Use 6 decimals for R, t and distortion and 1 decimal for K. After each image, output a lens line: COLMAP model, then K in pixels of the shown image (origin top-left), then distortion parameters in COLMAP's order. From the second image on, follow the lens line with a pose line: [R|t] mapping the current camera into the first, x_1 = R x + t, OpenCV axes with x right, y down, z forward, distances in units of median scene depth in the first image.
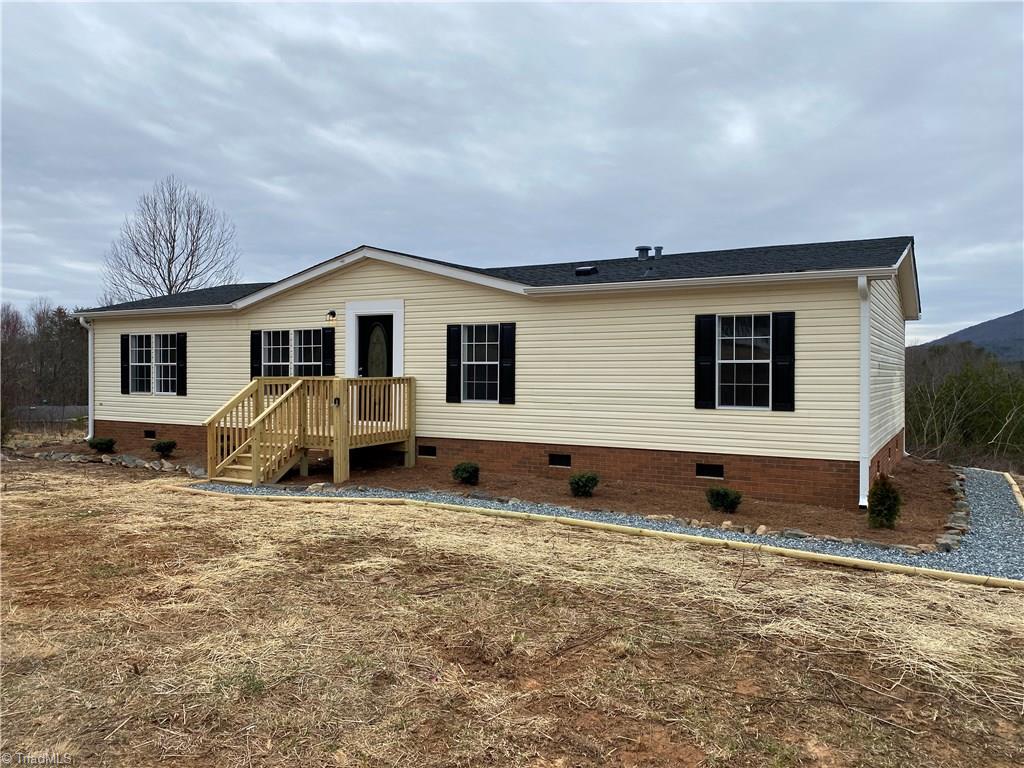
lens RADIAL K [[780.1, 0, 514.1], [0, 780.1, 377.8], [0, 0, 1]] dist [0.046850, -0.046516]
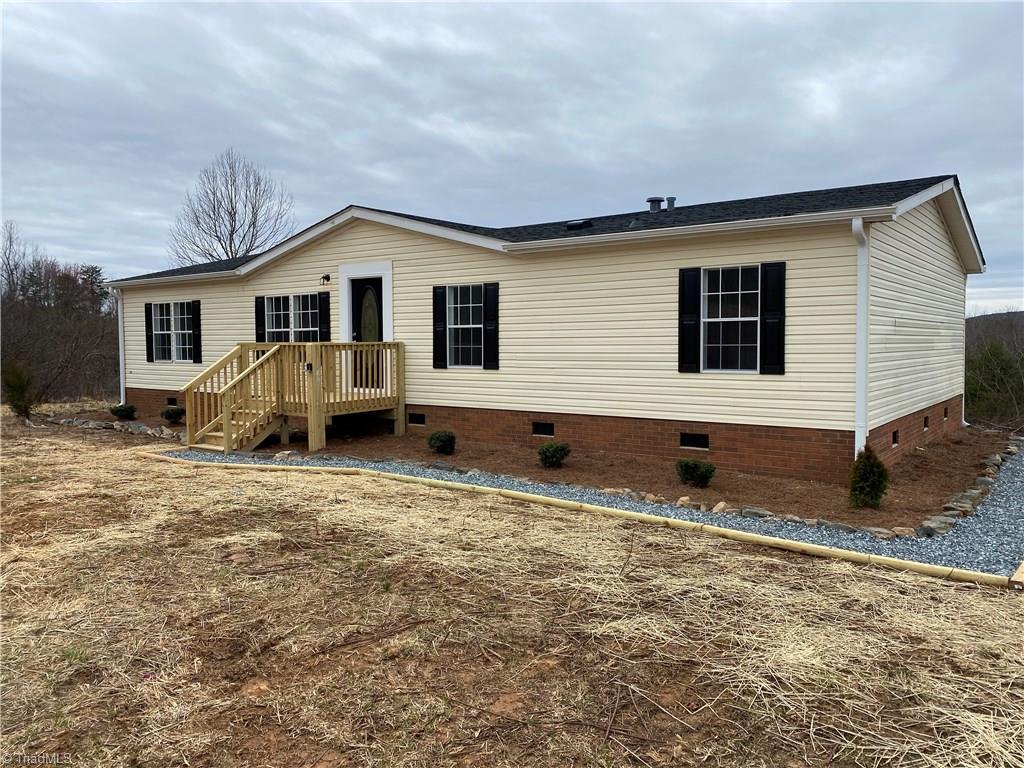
lens RADIAL K [[780.1, 0, 514.1], [0, 780.1, 377.8], [0, 0, 1]] dist [0.046850, -0.046516]
pose [[0.992193, -0.003376, -0.124667, 0.134732], [0.008222, 0.999229, 0.038379, 0.007839], [0.124441, -0.039104, 0.991456, 0.067423]]
